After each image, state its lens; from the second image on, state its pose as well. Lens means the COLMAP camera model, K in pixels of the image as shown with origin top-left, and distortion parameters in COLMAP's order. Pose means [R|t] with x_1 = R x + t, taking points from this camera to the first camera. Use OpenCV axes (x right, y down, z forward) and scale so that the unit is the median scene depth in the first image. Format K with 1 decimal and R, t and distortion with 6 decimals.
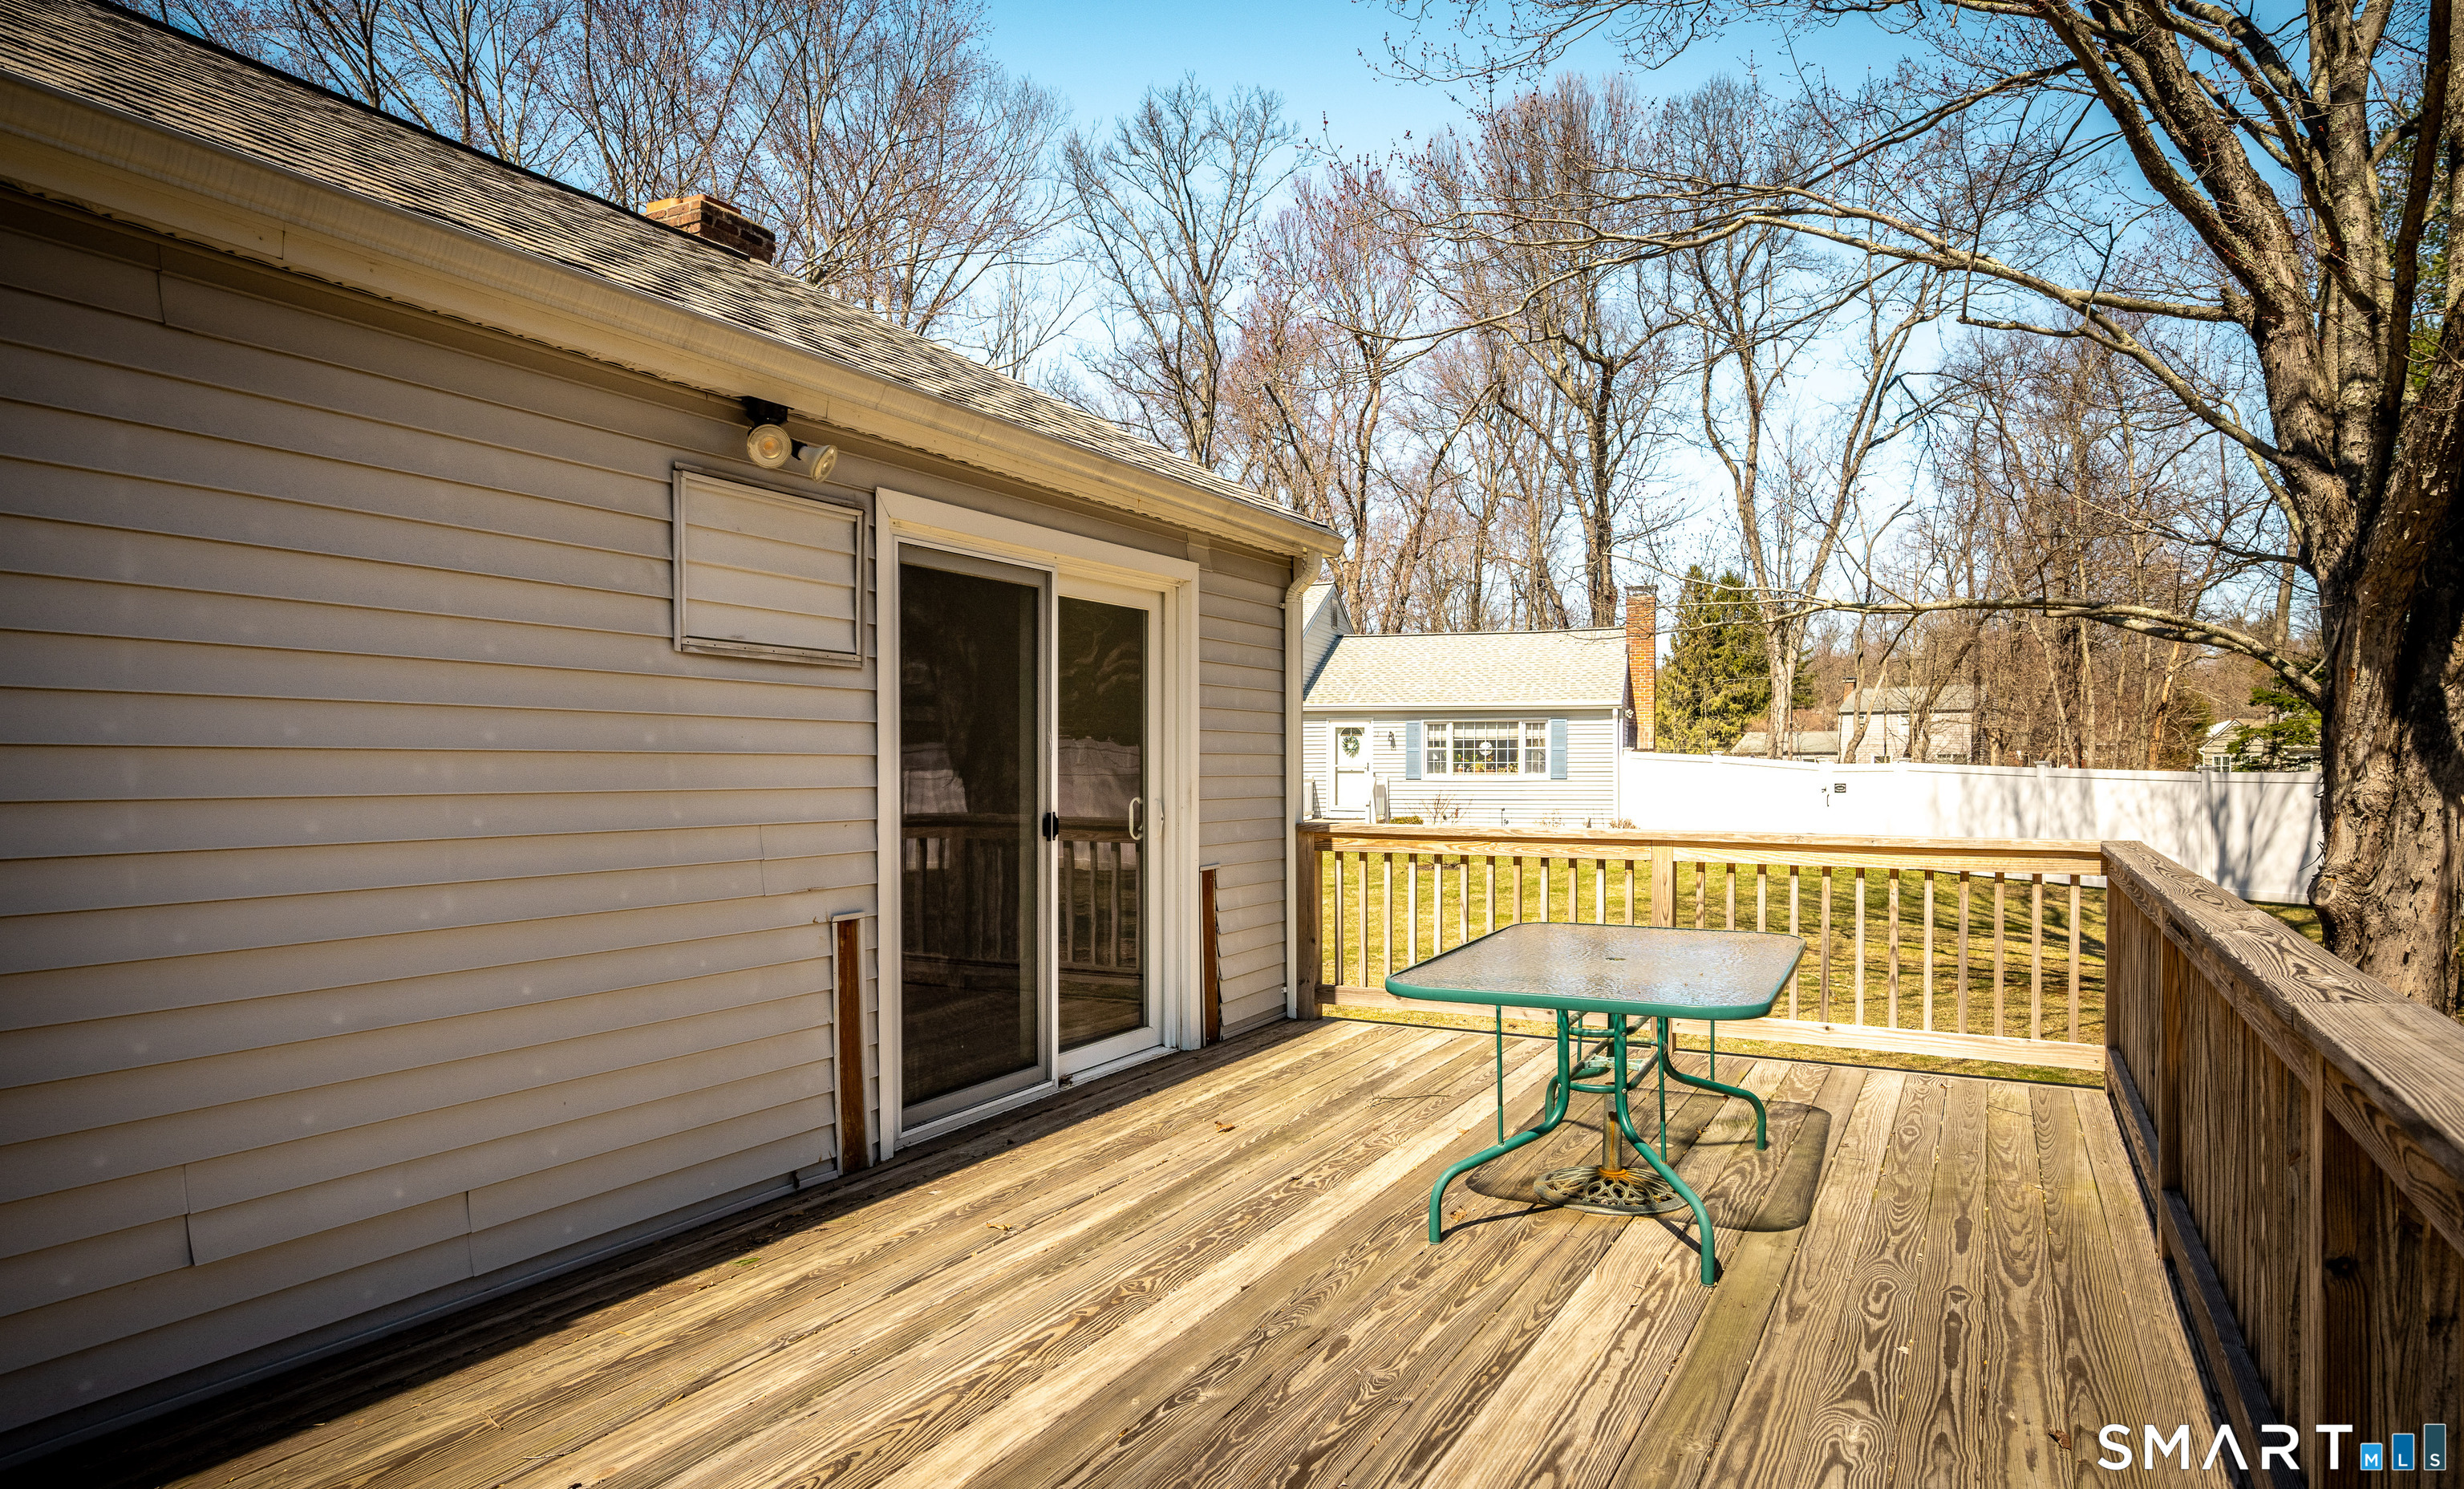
lens RADIAL K [[1380.4, 0, 1232.0], [0, 1380.4, 744.5], [0, 0, 1]] dist [0.002023, 0.000579]
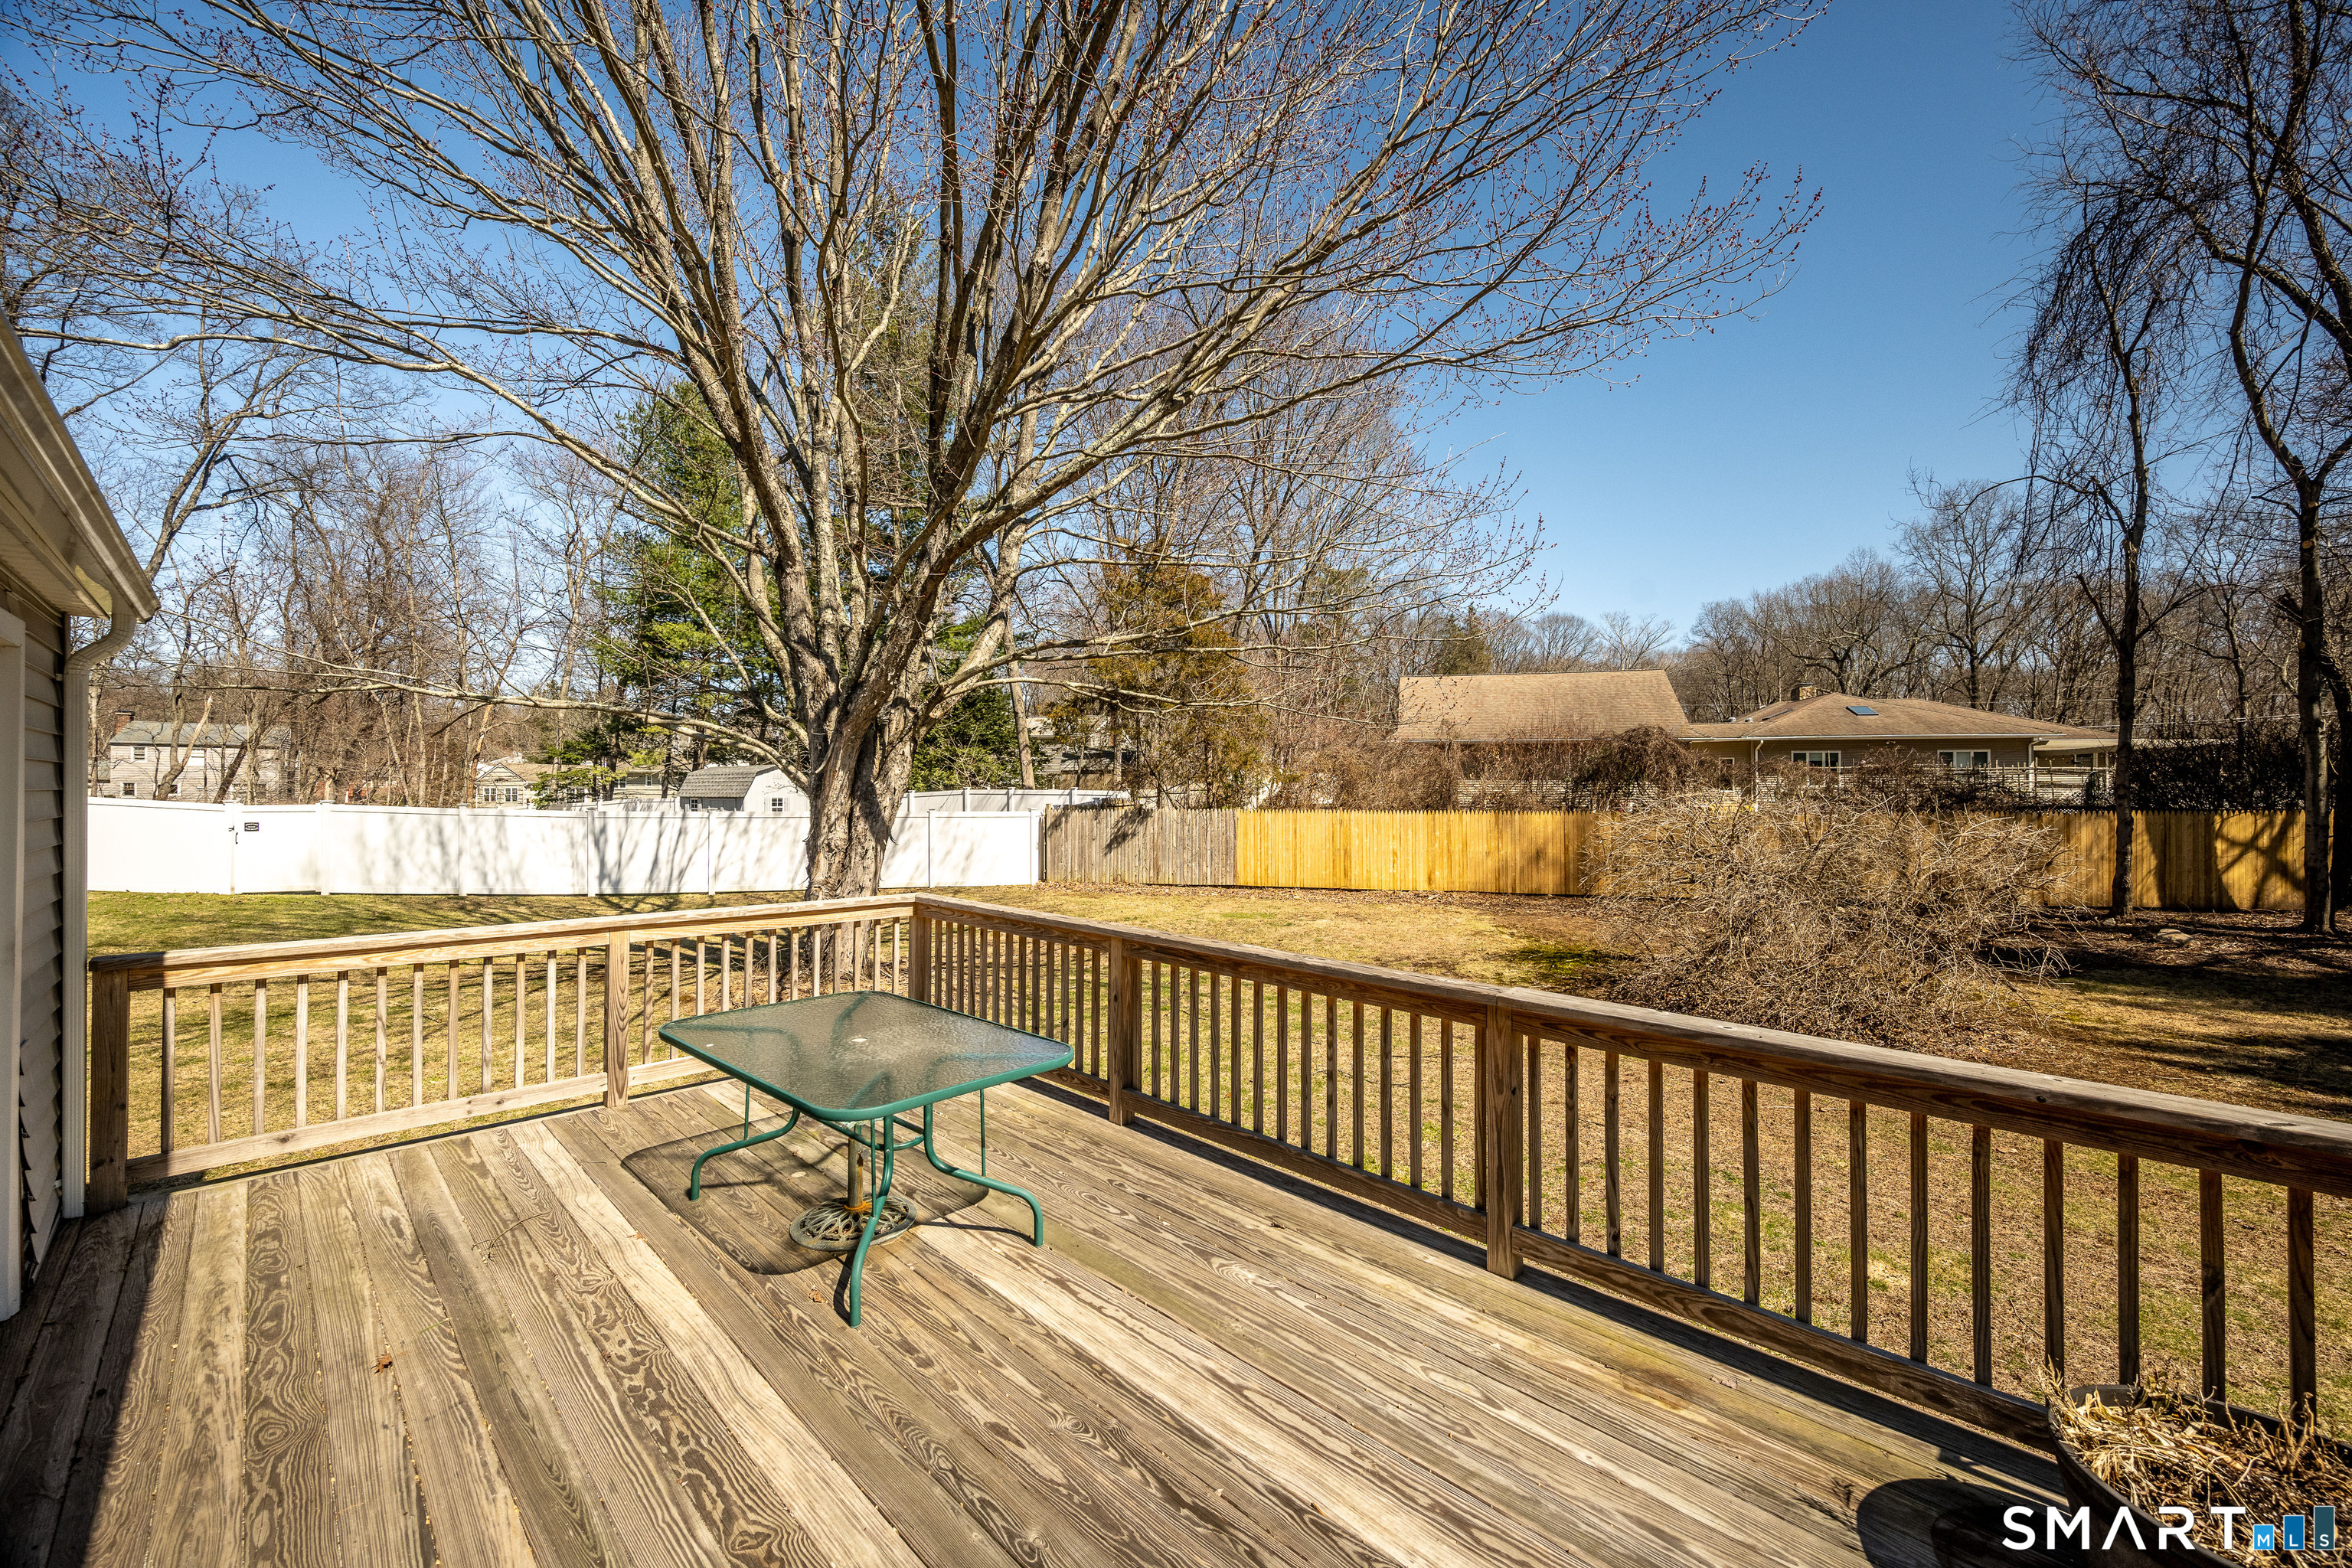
lens RADIAL K [[950.3, 0, 1156.7], [0, 950.3, 782.0], [0, 0, 1]] dist [-0.002685, -0.000674]
pose [[0.297584, 0.006148, 0.954676, -0.380561], [-0.013894, 0.999901, -0.002109, -0.068674], [-0.954595, -0.012637, 0.297640, 0.369285]]
